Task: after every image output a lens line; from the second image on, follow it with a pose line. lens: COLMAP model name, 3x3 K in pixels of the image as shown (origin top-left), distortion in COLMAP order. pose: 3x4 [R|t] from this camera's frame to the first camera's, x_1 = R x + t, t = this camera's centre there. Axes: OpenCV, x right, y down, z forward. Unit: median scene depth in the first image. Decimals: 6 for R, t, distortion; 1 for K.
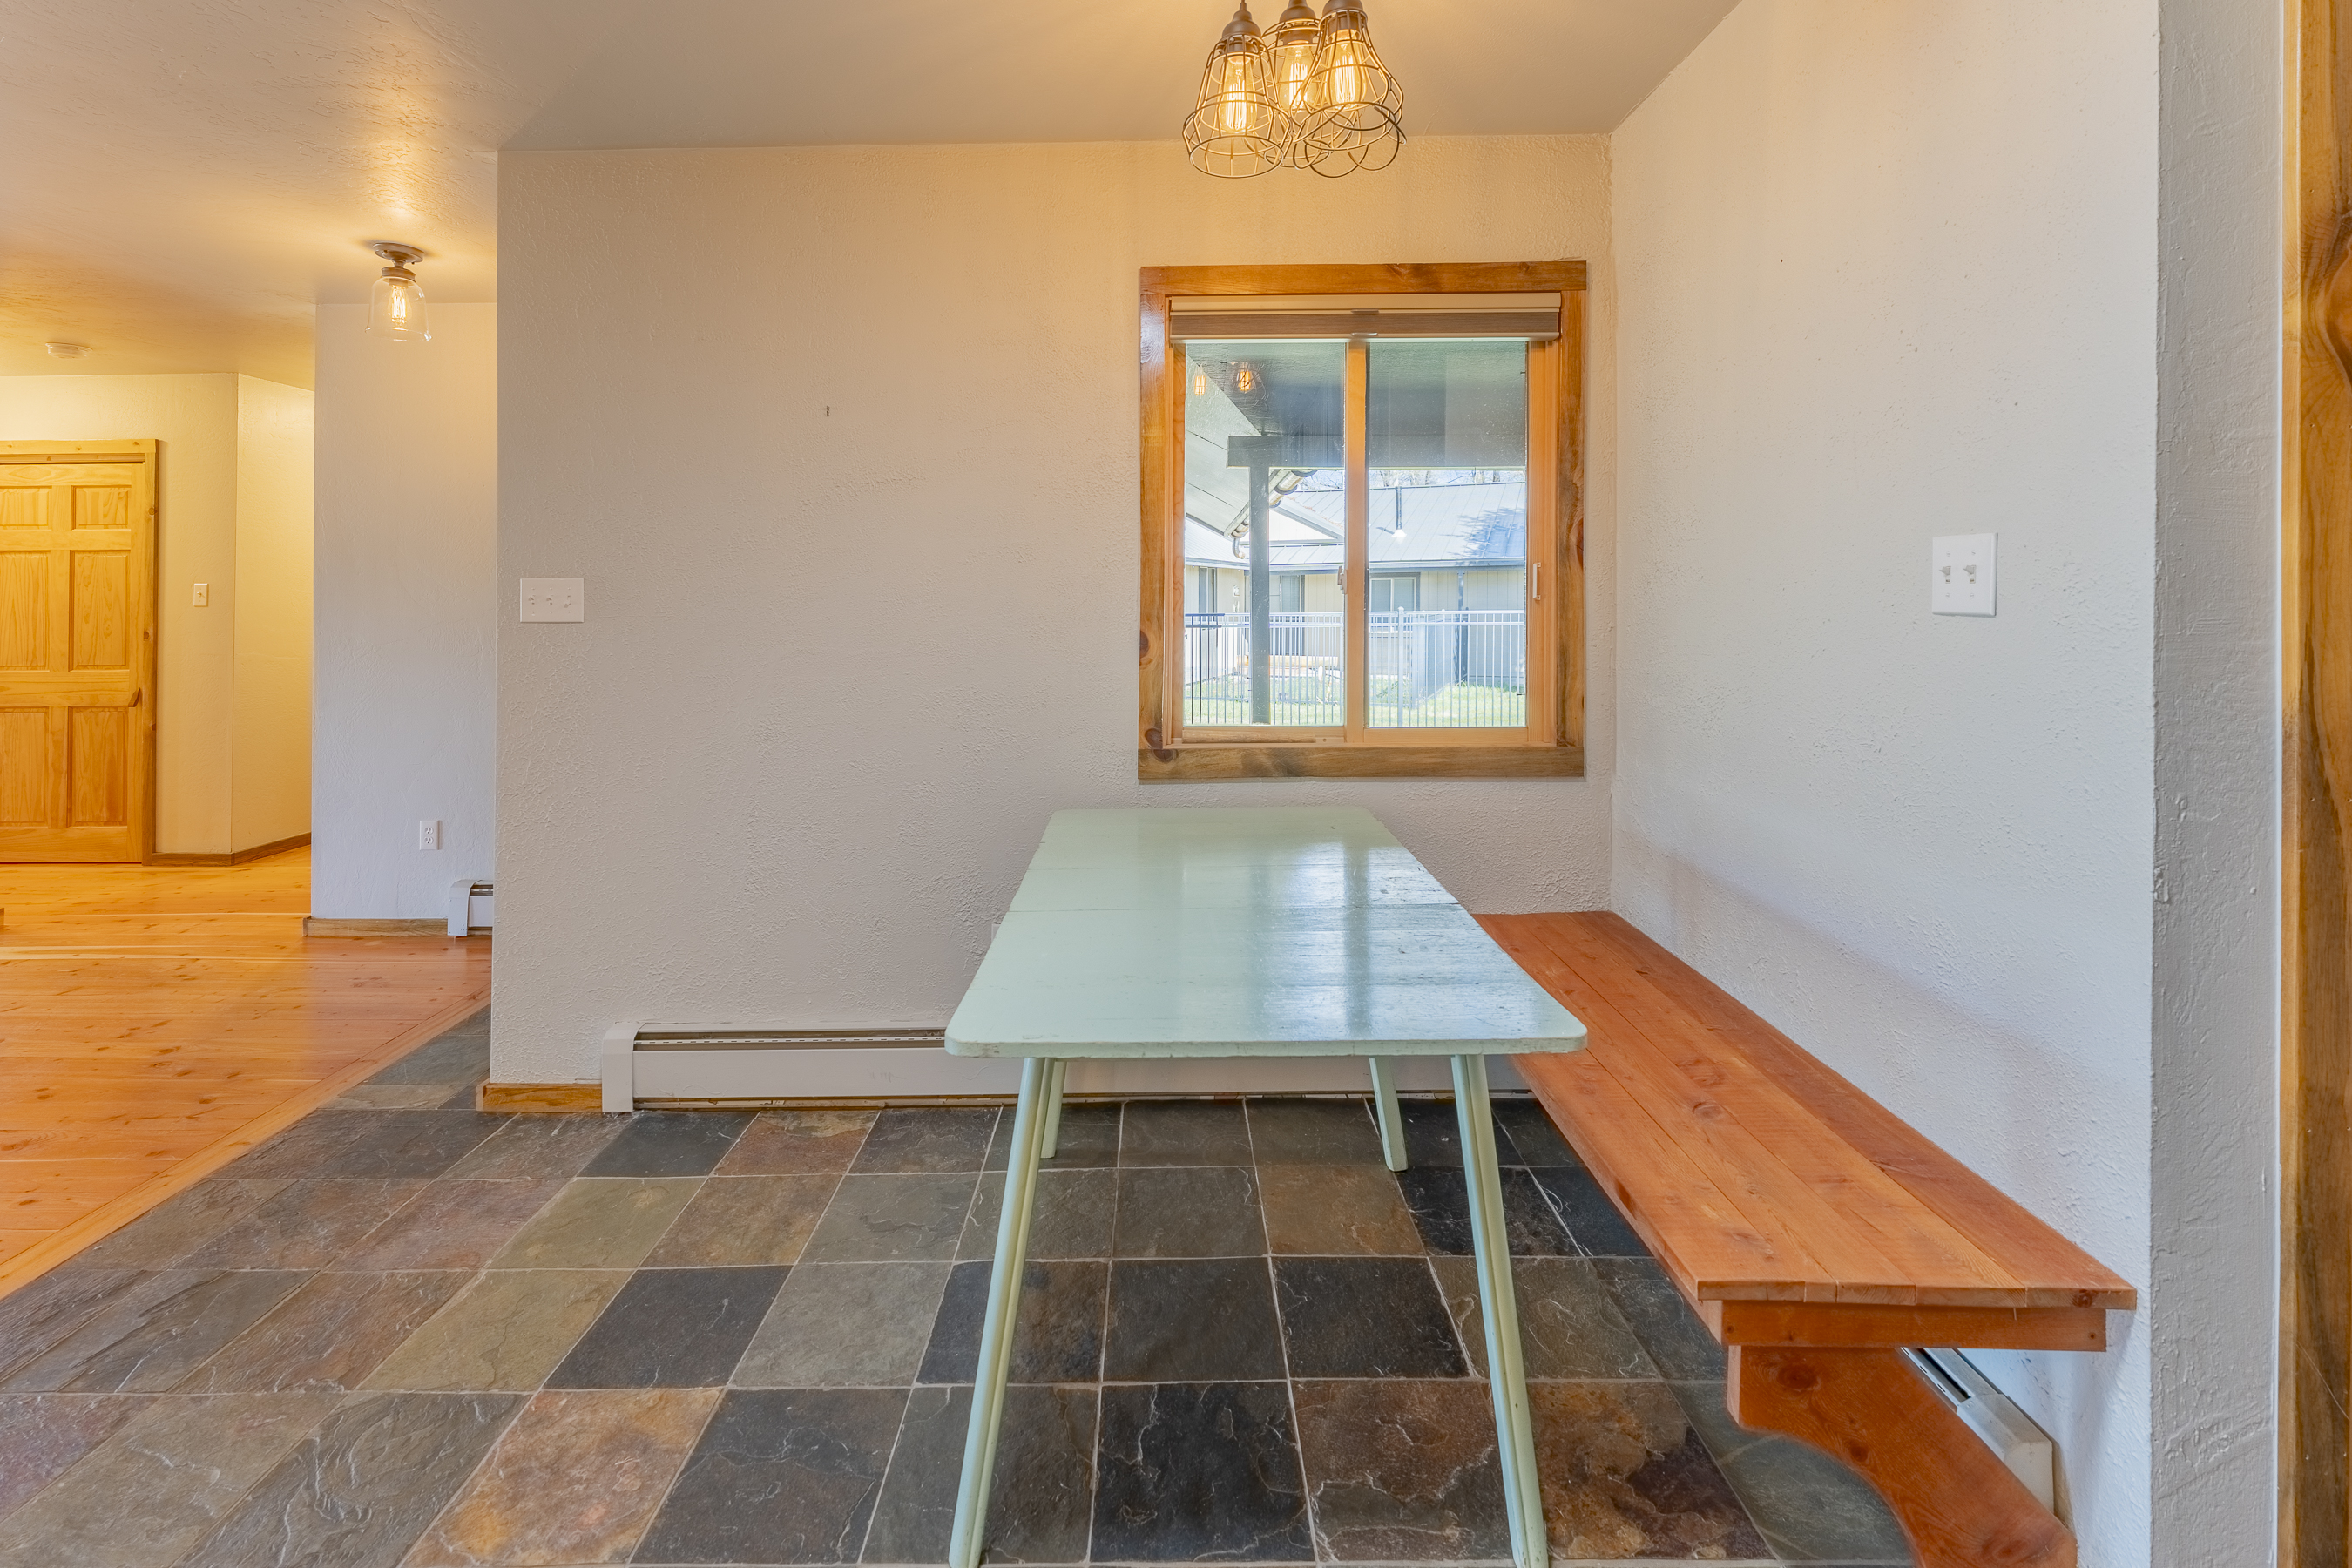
lens RADIAL K [[973.5, 0, 1140.2], [0, 973.5, 609.3], [0, 0, 1]] dist [-0.003714, -0.000624]
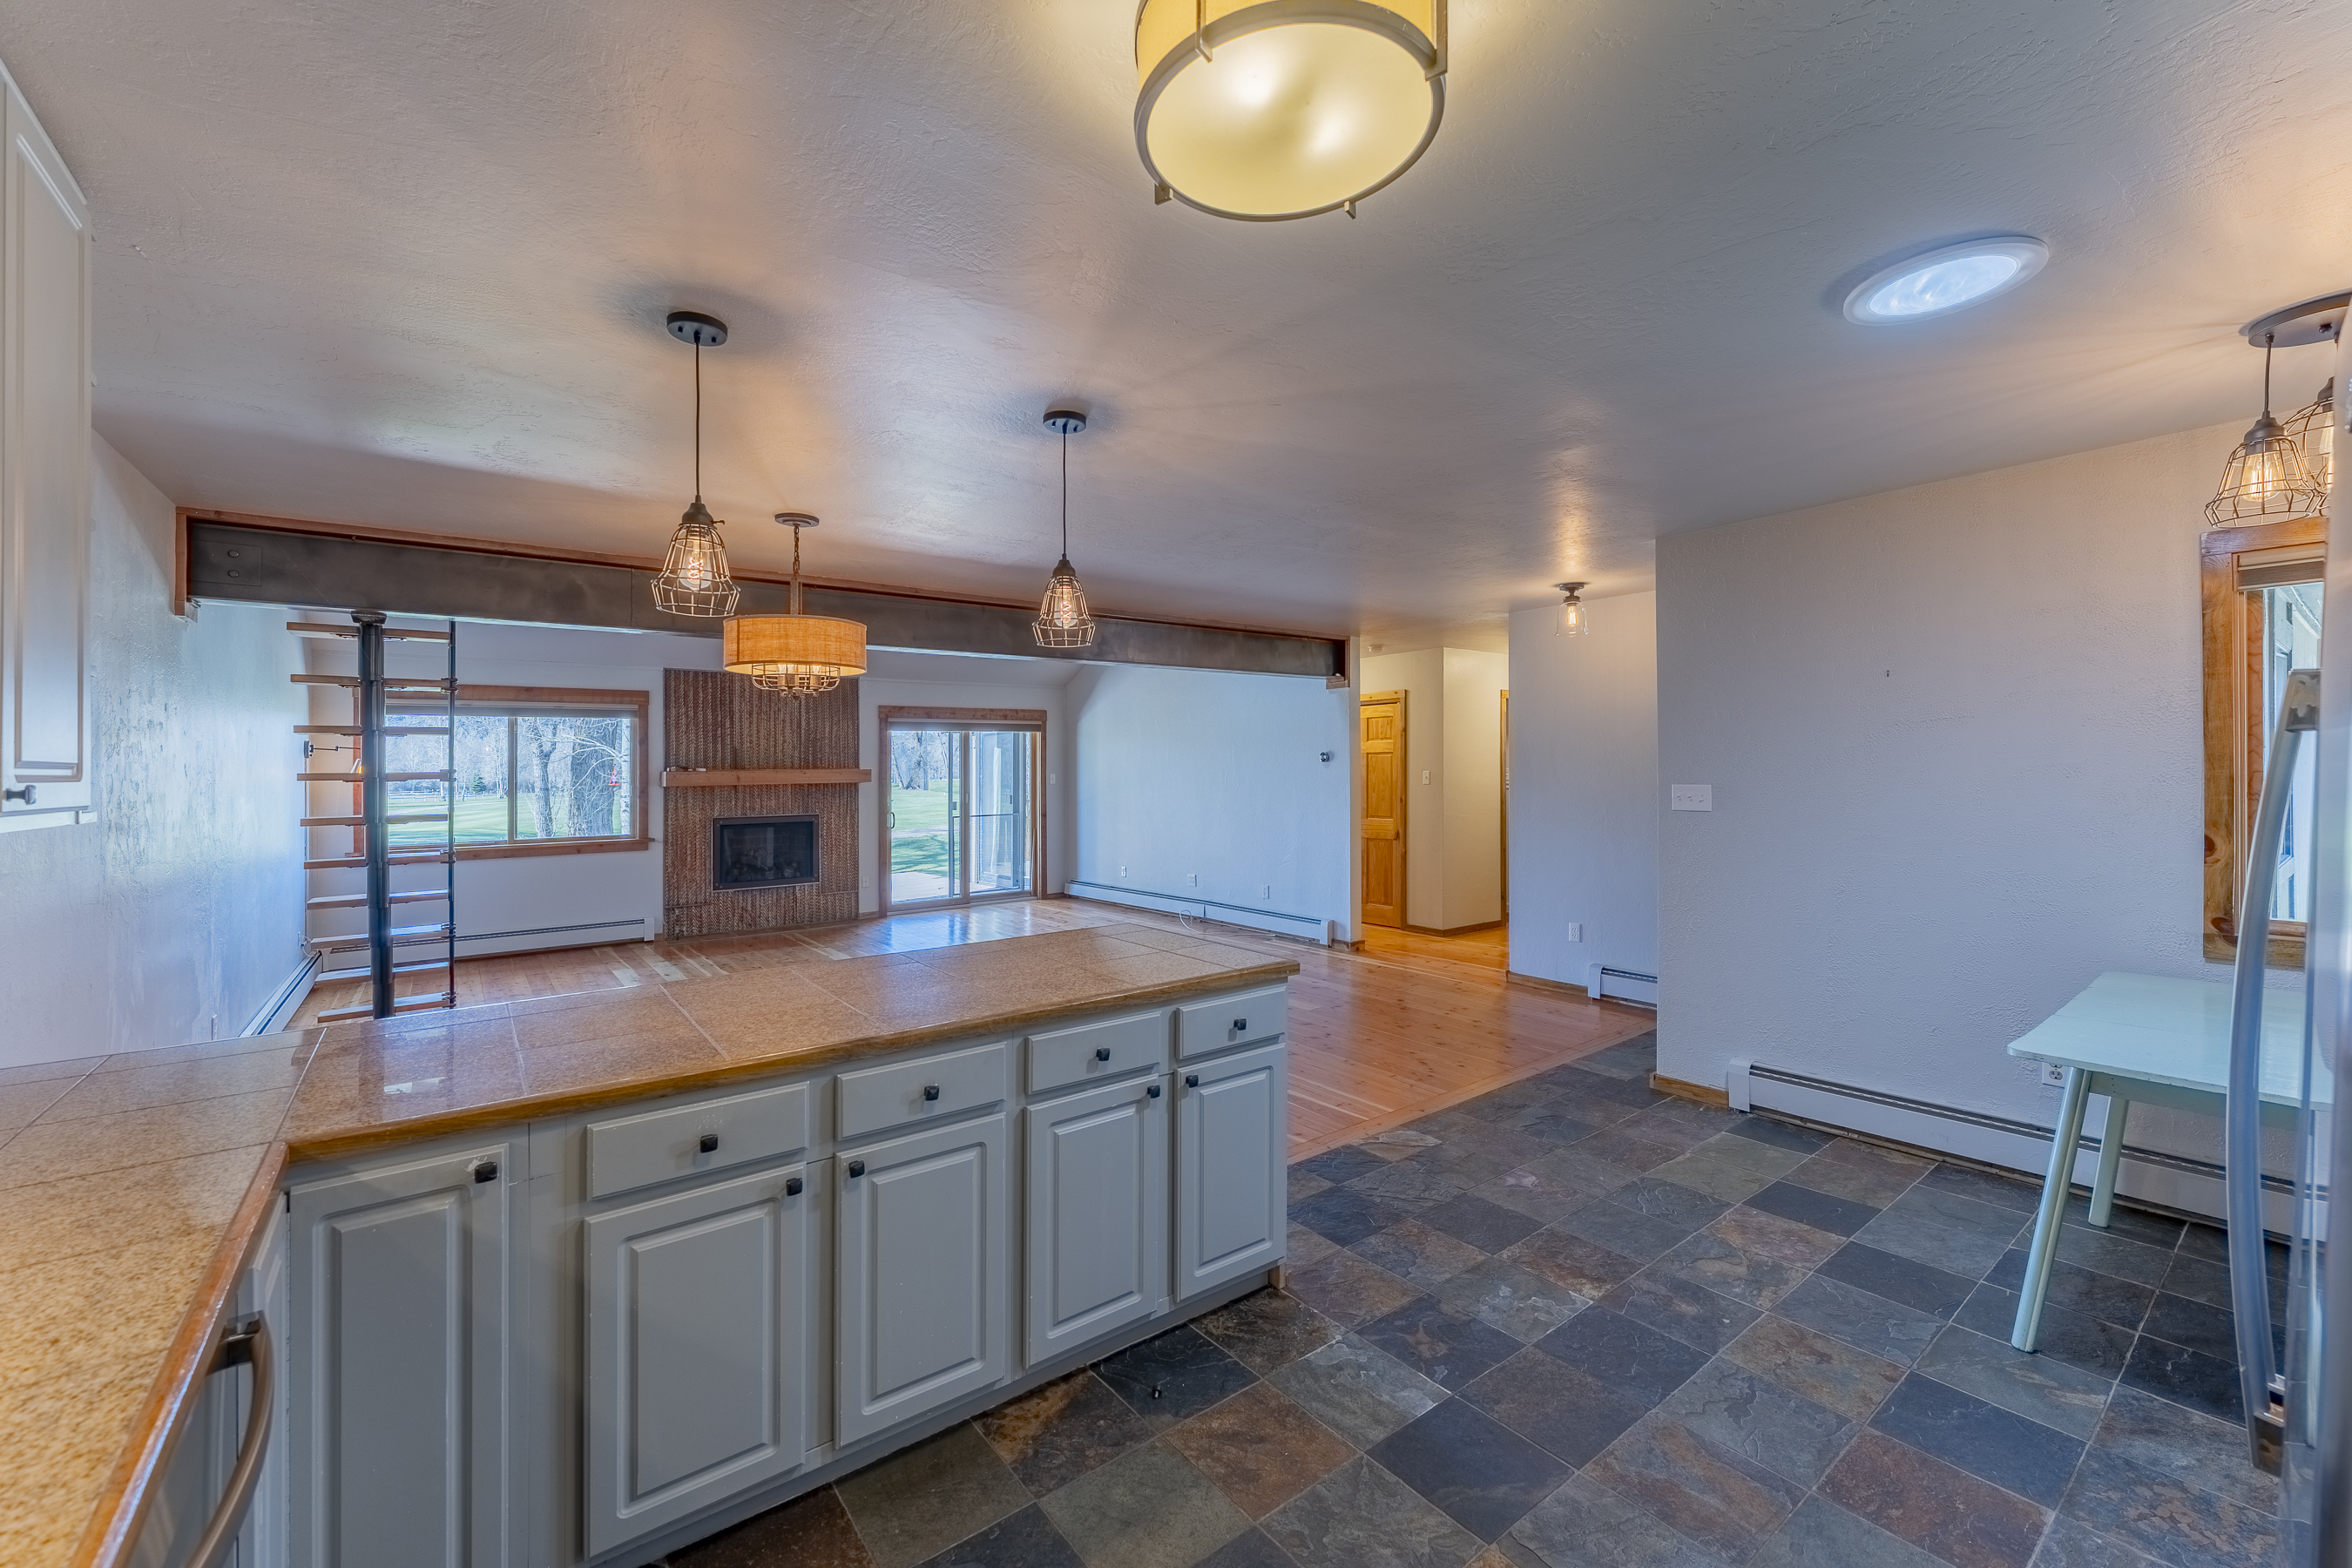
lens RADIAL K [[924.7, 0, 1182.6], [0, 924.7, 758.5], [0, 0, 1]] dist [-0.003197, 0.000266]
pose [[0.616816, -0.010512, -0.787037, 0.118337], [0.004123, 0.999940, -0.010124, -0.066485], [0.787097, 0.003000, 0.616822, -0.704820]]
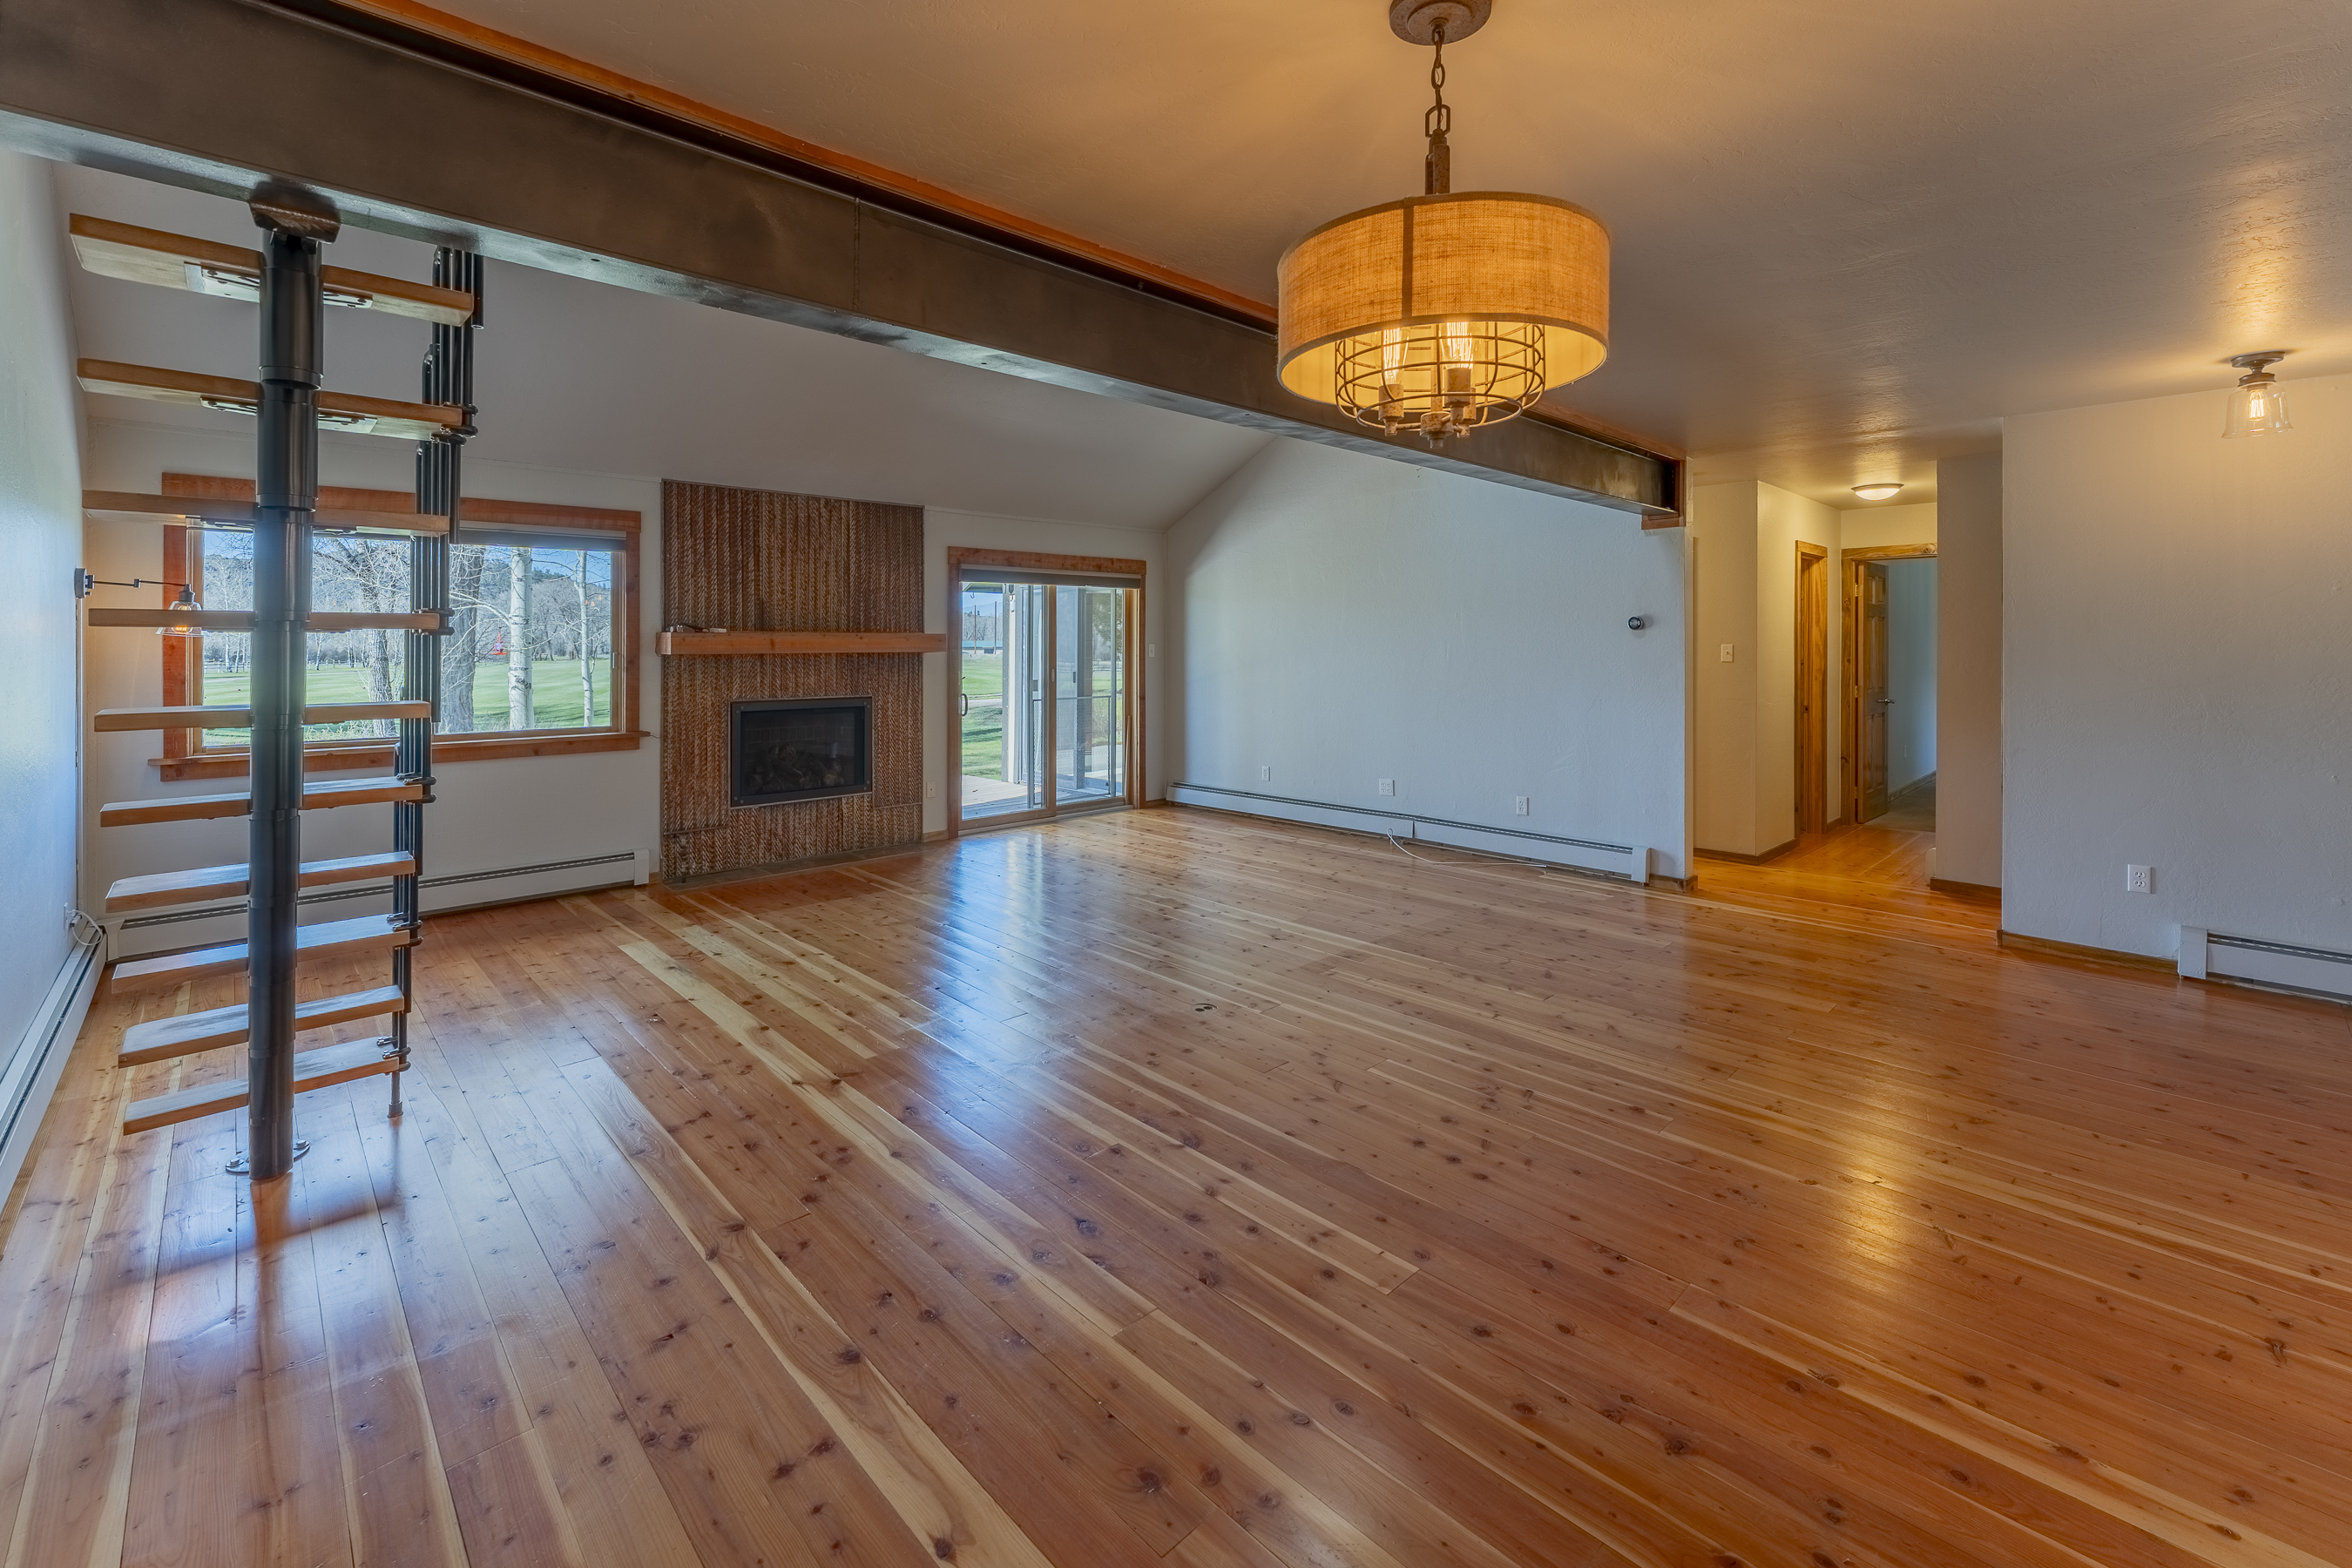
lens RADIAL K [[973.5, 0, 1183.9], [0, 973.5, 648.2], [0, 0, 1]] dist [-0.003714, -0.000624]
pose [[0.694673, 0.008516, -0.719275, -1.064457], [-0.007162, 0.999962, 0.004921, -0.044126], [0.719290, 0.001733, 0.694708, -0.848500]]
